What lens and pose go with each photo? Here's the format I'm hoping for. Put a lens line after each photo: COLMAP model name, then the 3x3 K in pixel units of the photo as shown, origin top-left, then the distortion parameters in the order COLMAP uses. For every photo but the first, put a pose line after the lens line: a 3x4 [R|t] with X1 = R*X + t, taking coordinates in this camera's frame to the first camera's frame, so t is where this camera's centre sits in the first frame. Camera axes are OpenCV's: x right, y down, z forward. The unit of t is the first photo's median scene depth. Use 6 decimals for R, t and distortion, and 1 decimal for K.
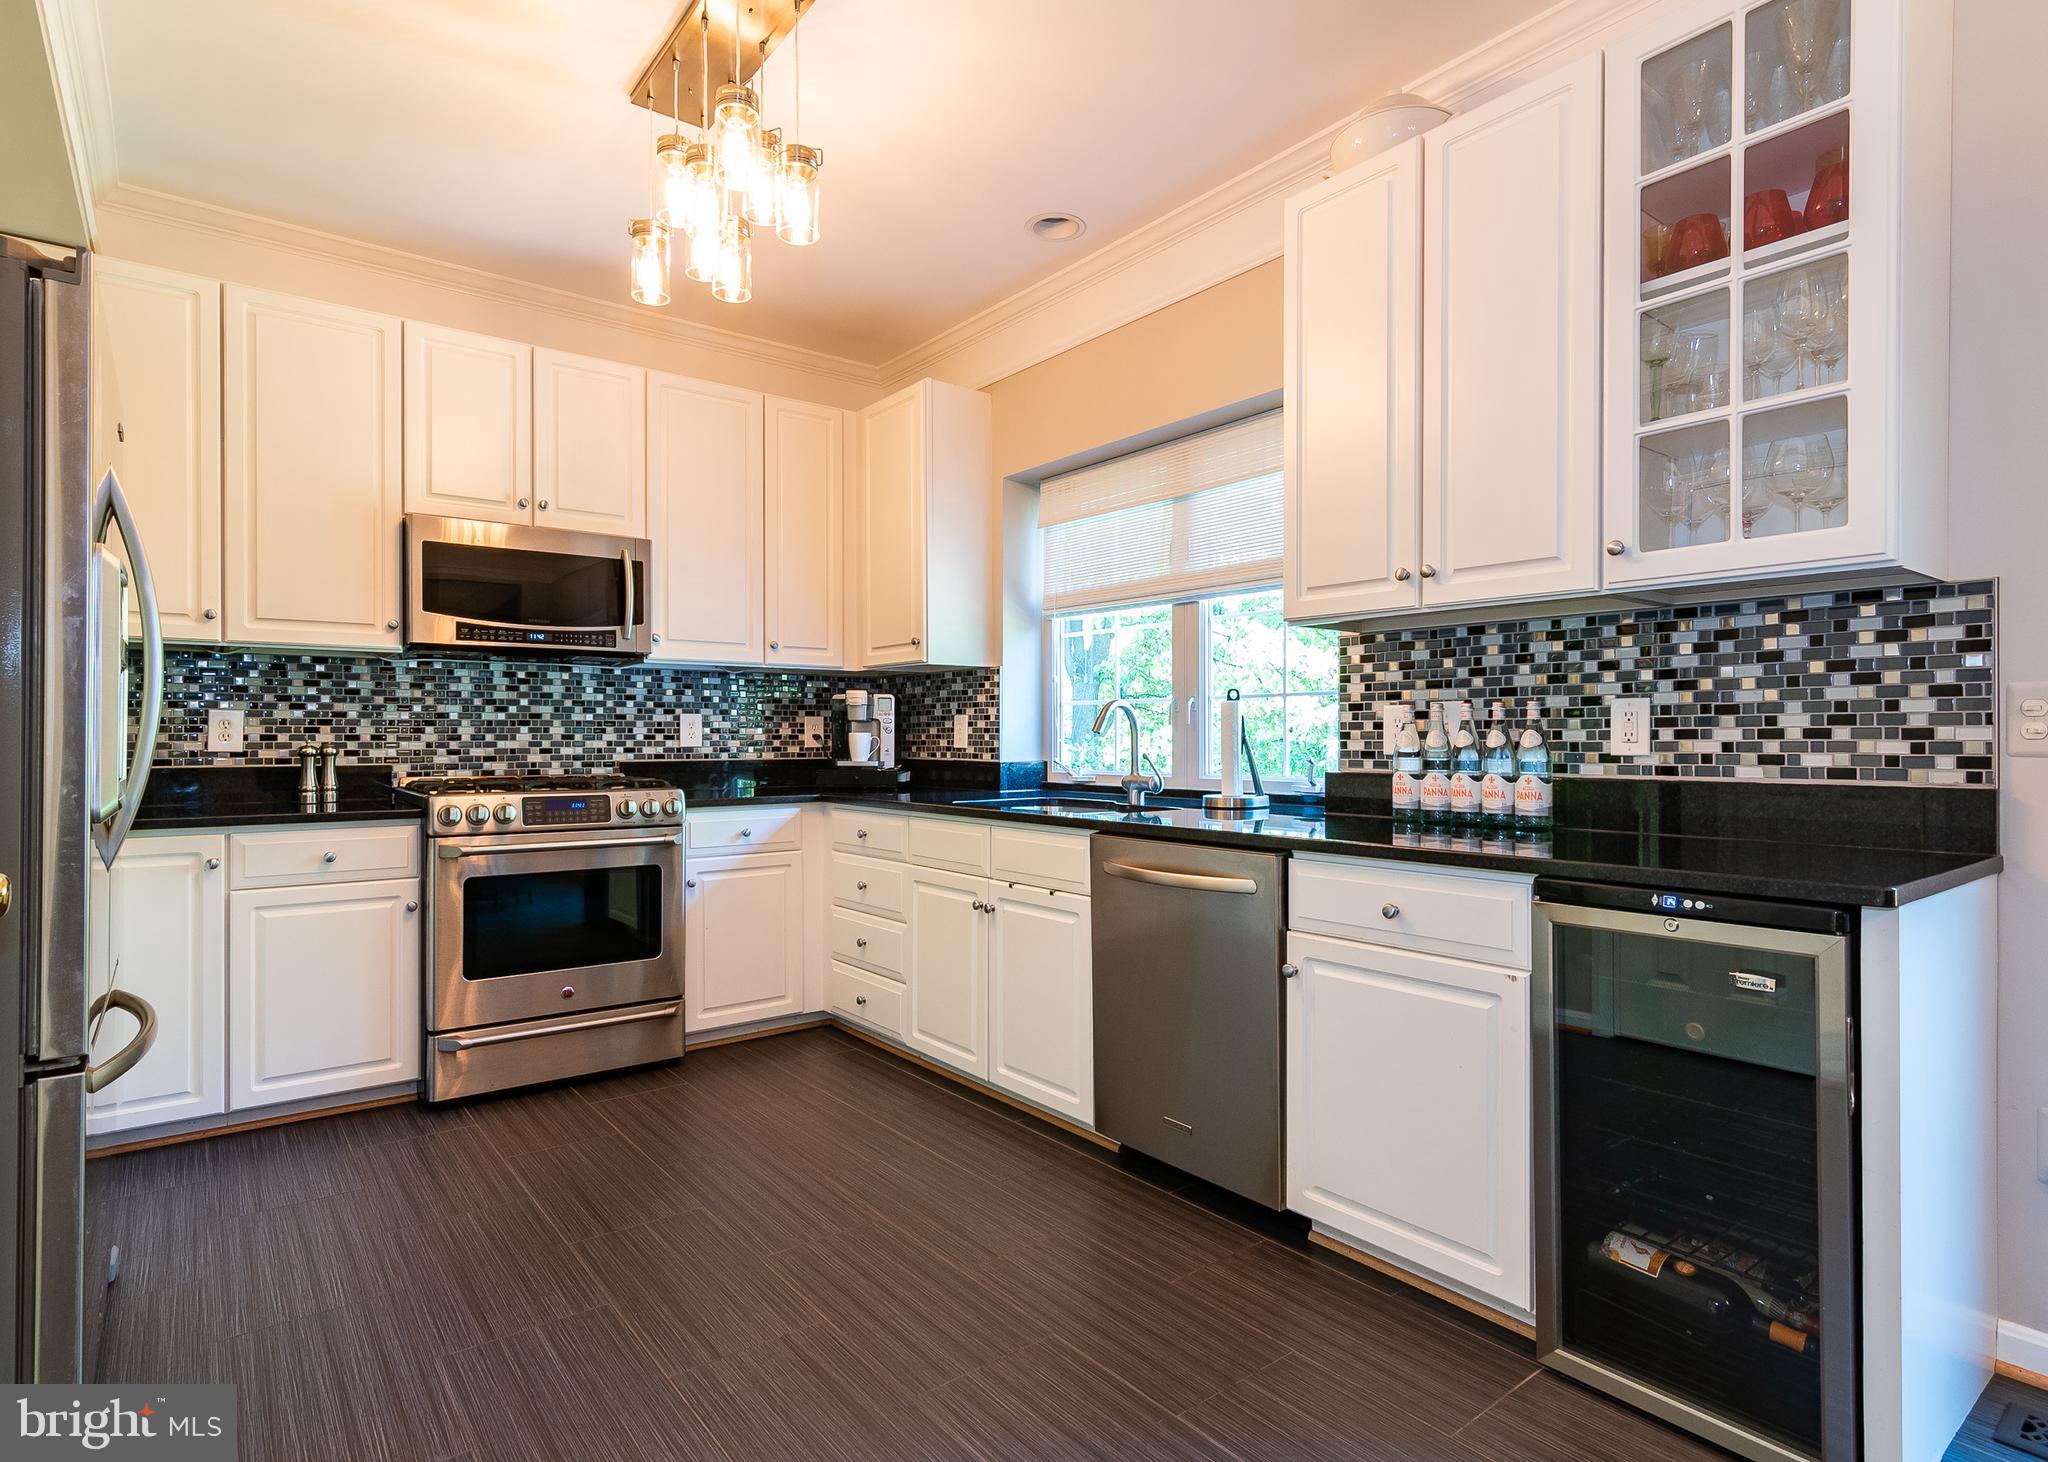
lens RADIAL K [[1069.5, 0, 1027.5], [0, 1069.5, 739.1], [0, 0, 1]] dist [-0.007387, 0.006945]
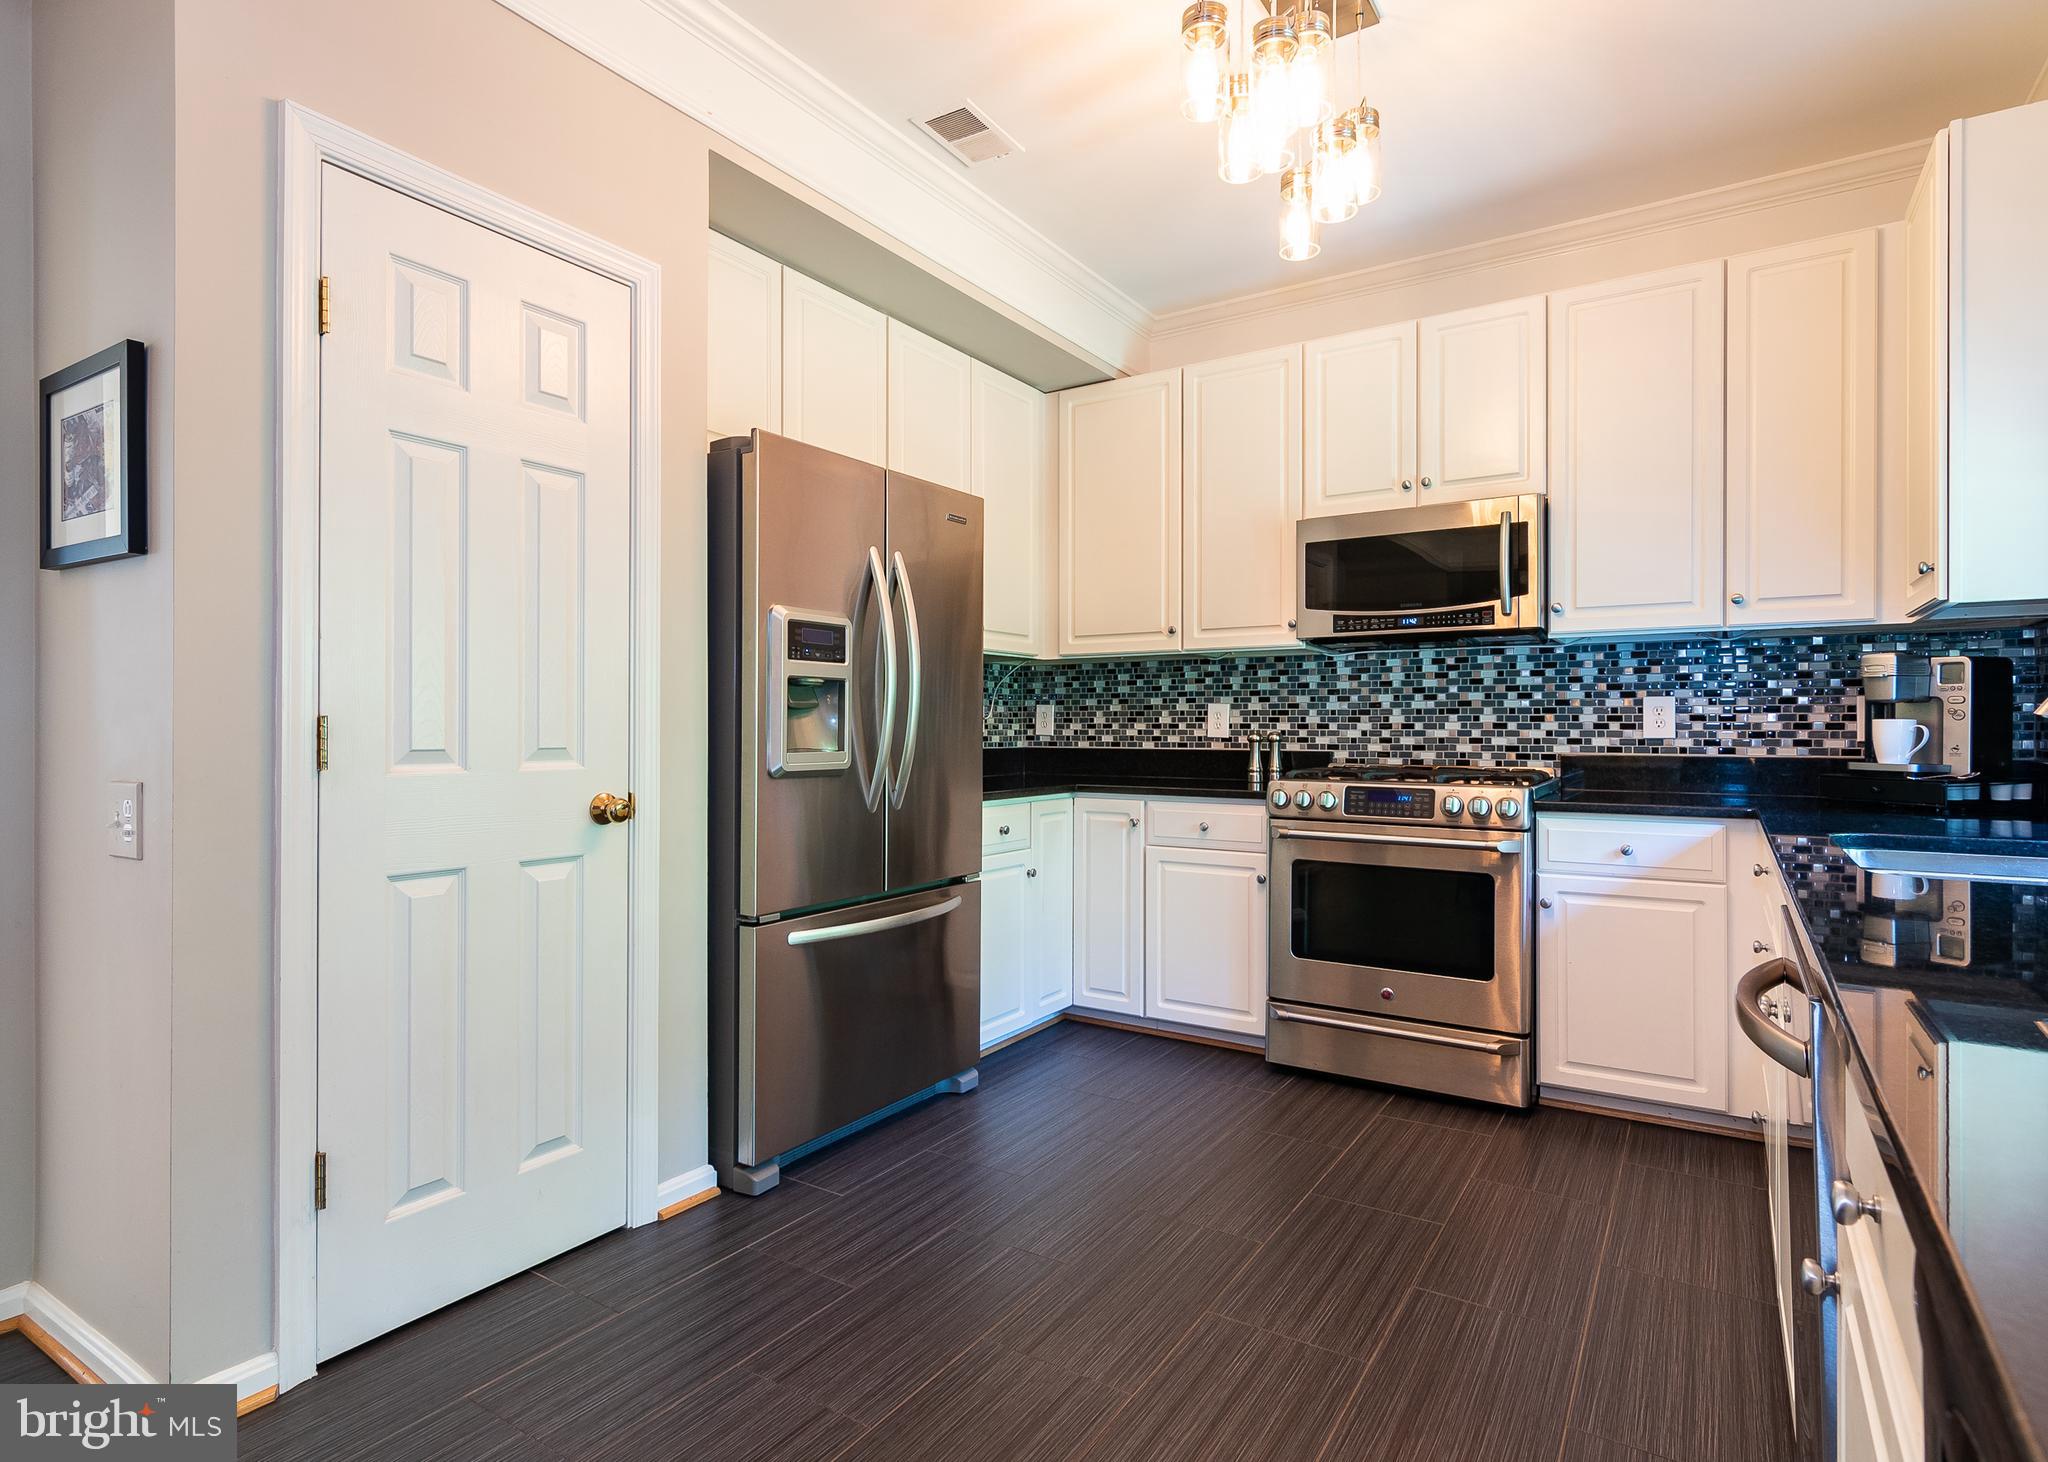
lens RADIAL K [[1069.5, 0, 1021.8], [0, 1069.5, 731.0], [0, 0, 1]] dist [-0.007387, 0.006945]
pose [[0.317757, 0.004326, -0.948162, 0.387238], [-0.002499, 0.999990, 0.003725, 0.000196], [0.948169, 0.001186, 0.317765, 0.408480]]
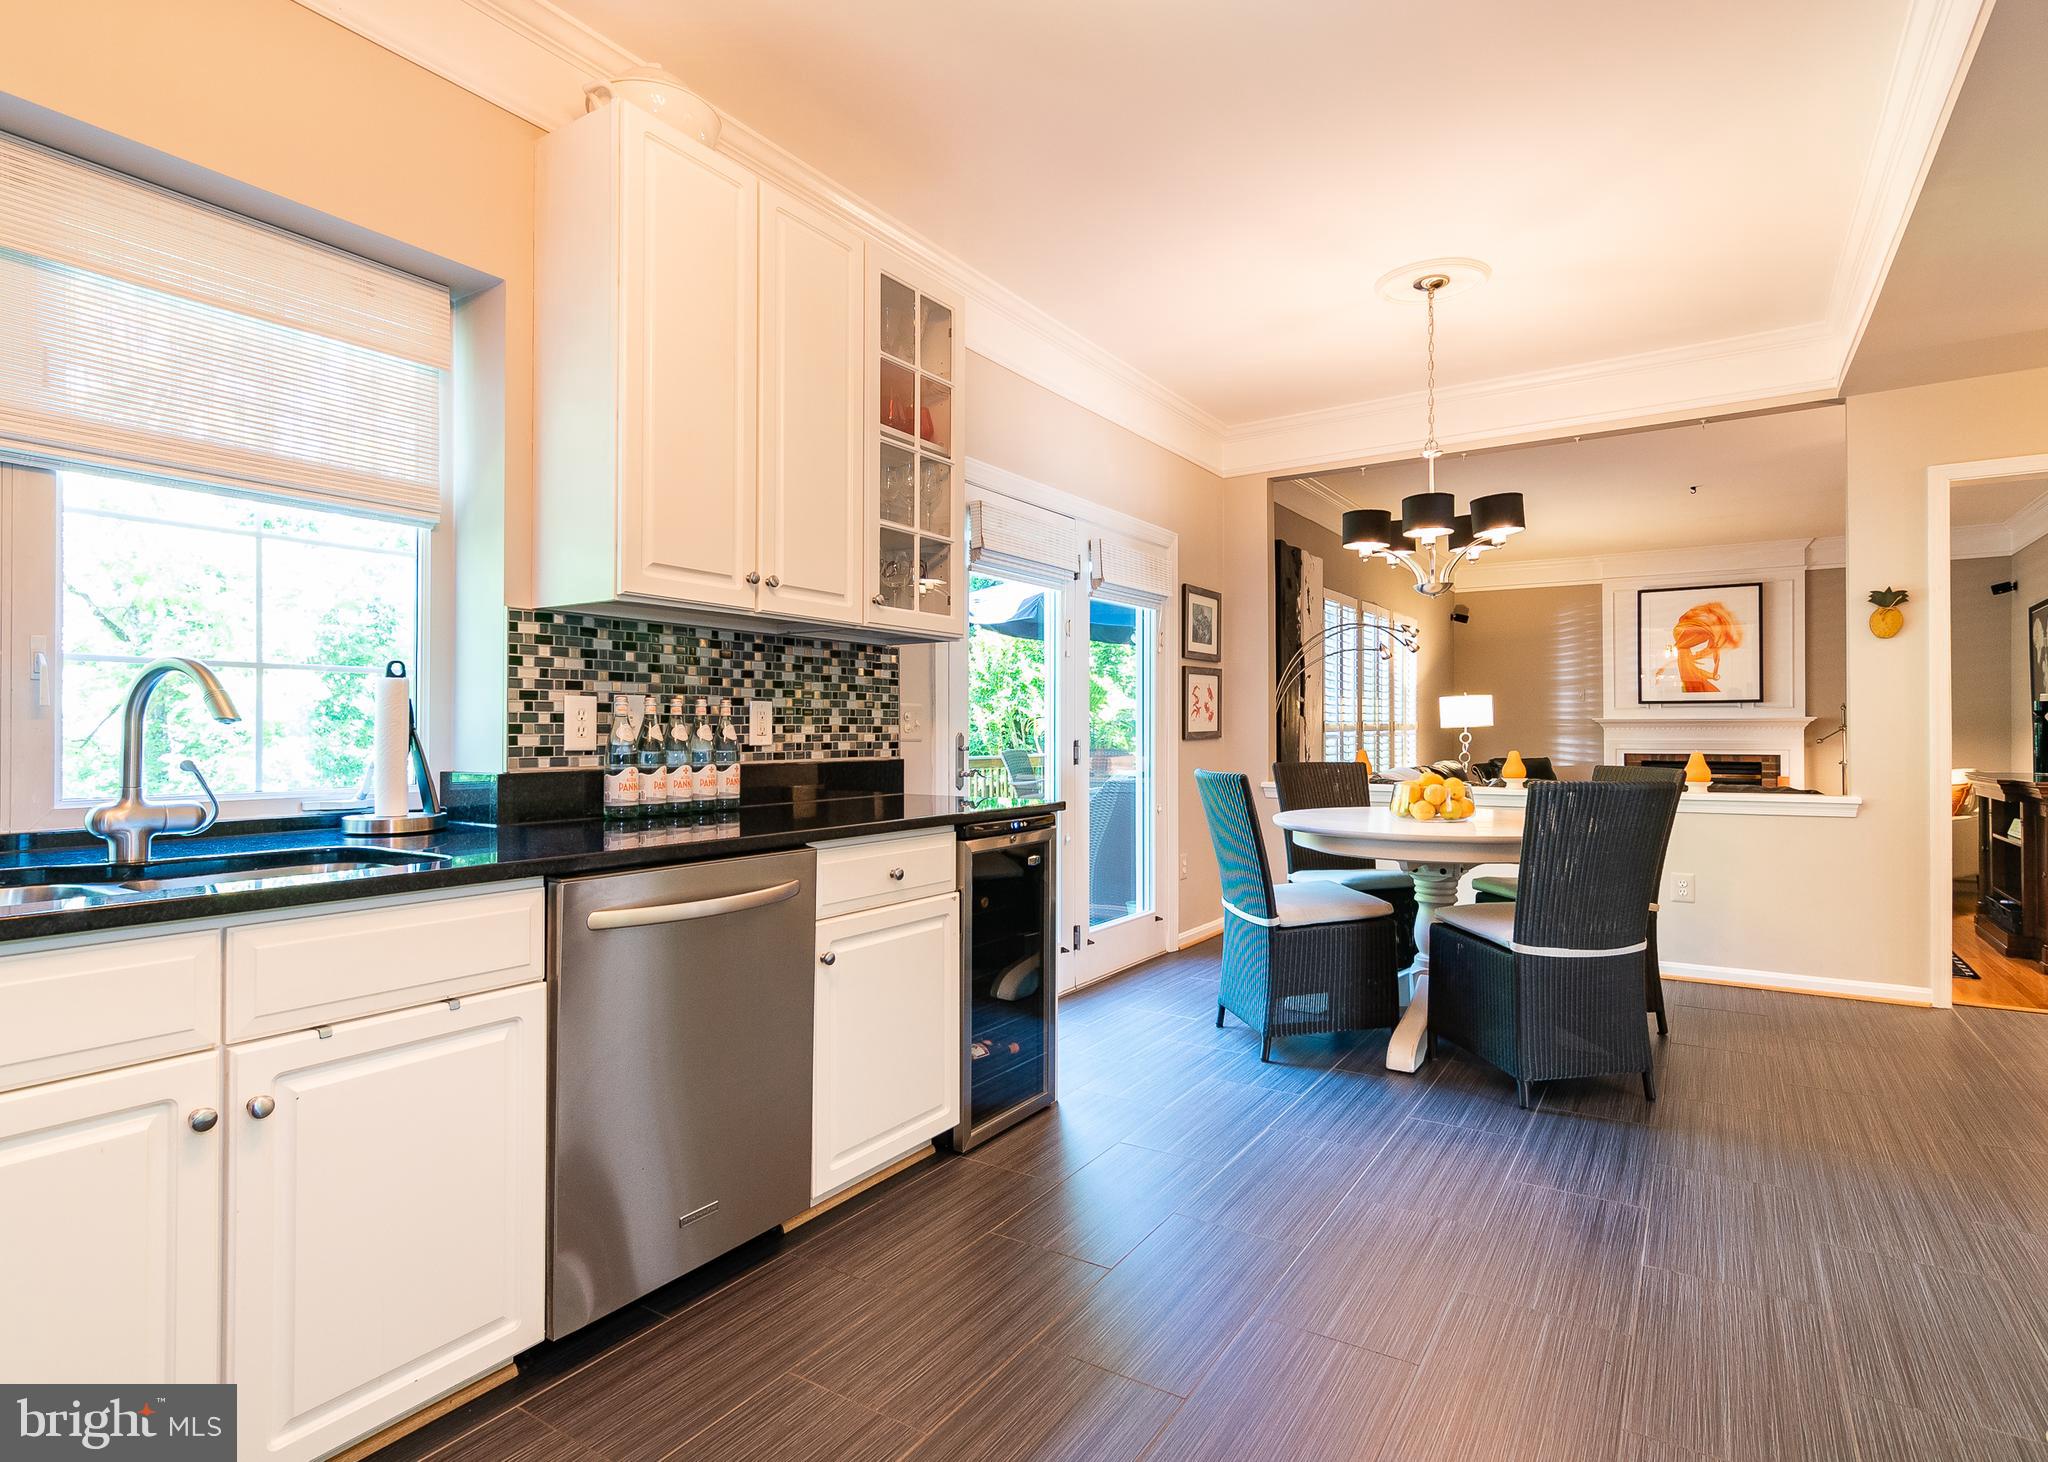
lens RADIAL K [[1069.5, 0, 1026.7], [0, 1069.5, 725.2], [0, 0, 1]] dist [-0.007387, 0.006945]
pose [[-0.326772, 0.007023, 0.945077, -0.561473], [0.002070, 0.999975, -0.006715, 0.000190], [-0.945101, -0.000238, -0.326778, 0.824706]]
